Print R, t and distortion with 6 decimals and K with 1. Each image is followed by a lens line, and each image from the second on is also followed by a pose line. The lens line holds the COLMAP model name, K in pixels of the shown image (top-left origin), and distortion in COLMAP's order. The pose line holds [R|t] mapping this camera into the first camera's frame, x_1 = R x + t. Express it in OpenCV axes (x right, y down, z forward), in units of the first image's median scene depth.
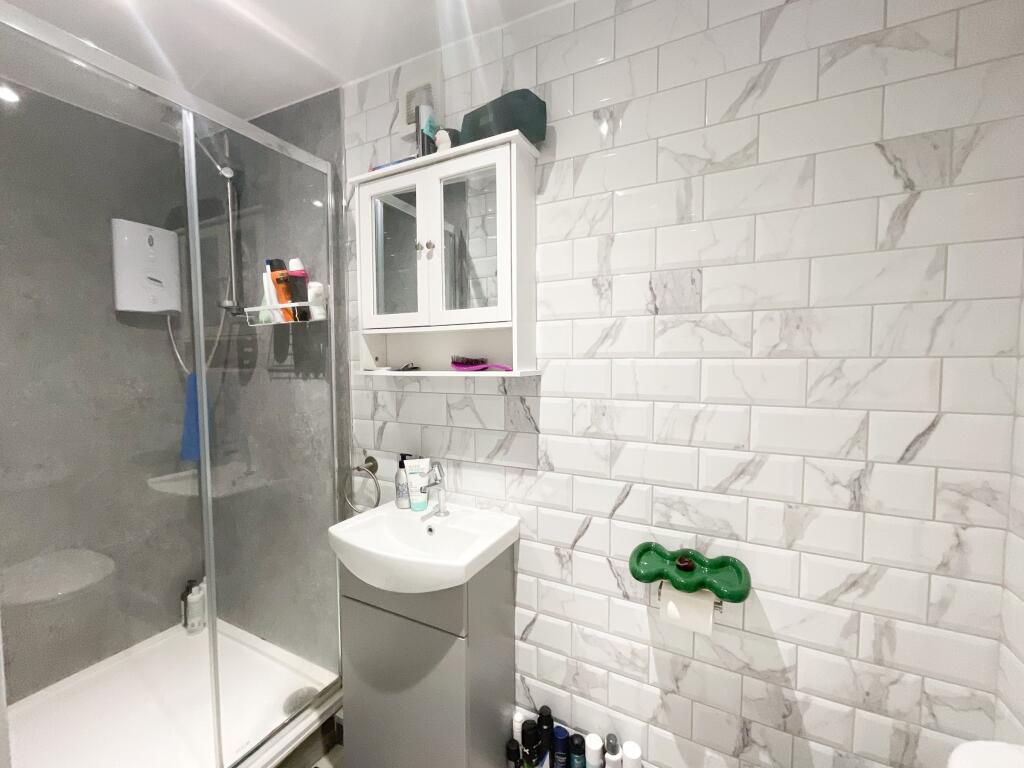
lens RADIAL K [[419.4, 0, 506.2], [0, 419.4, 385.0], [0, 0, 1]] dist [0.000755, -0.003462]
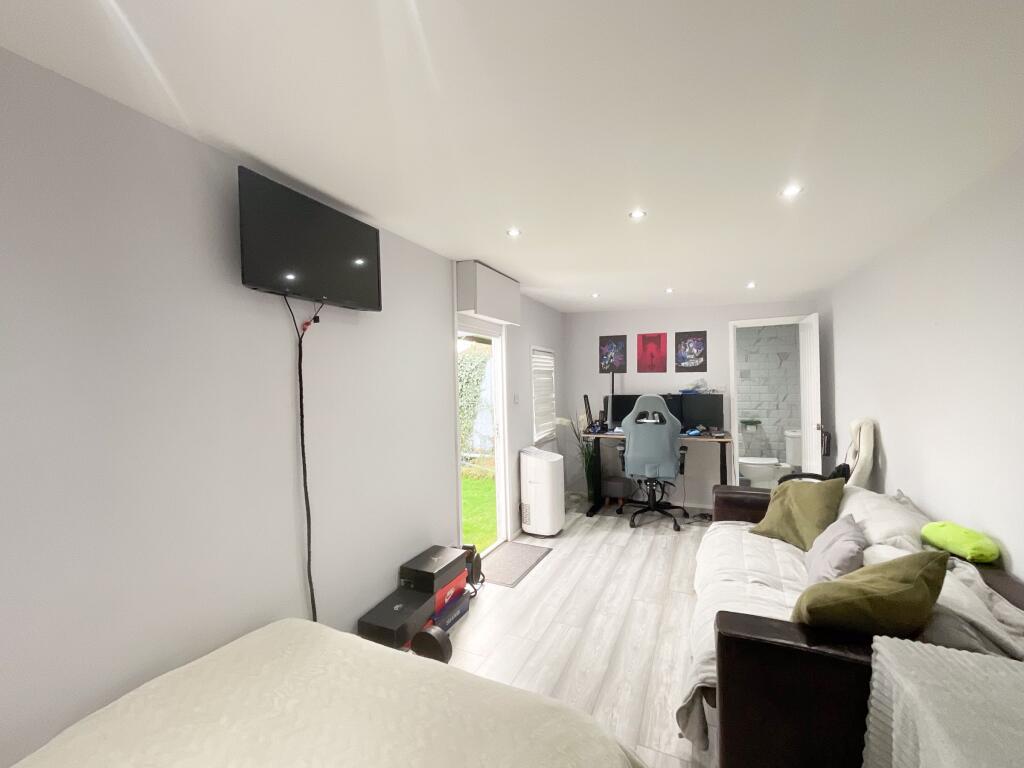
lens RADIAL K [[419.4, 0, 519.0], [0, 419.4, 384.8], [0, 0, 1]] dist [0.000755, -0.003462]
pose [[0.999299, -0.018703, 0.032417, -3.040970], [0.020434, 0.998336, -0.053925, 0.175150], [-0.031355, 0.054549, 0.998019, -4.868079]]
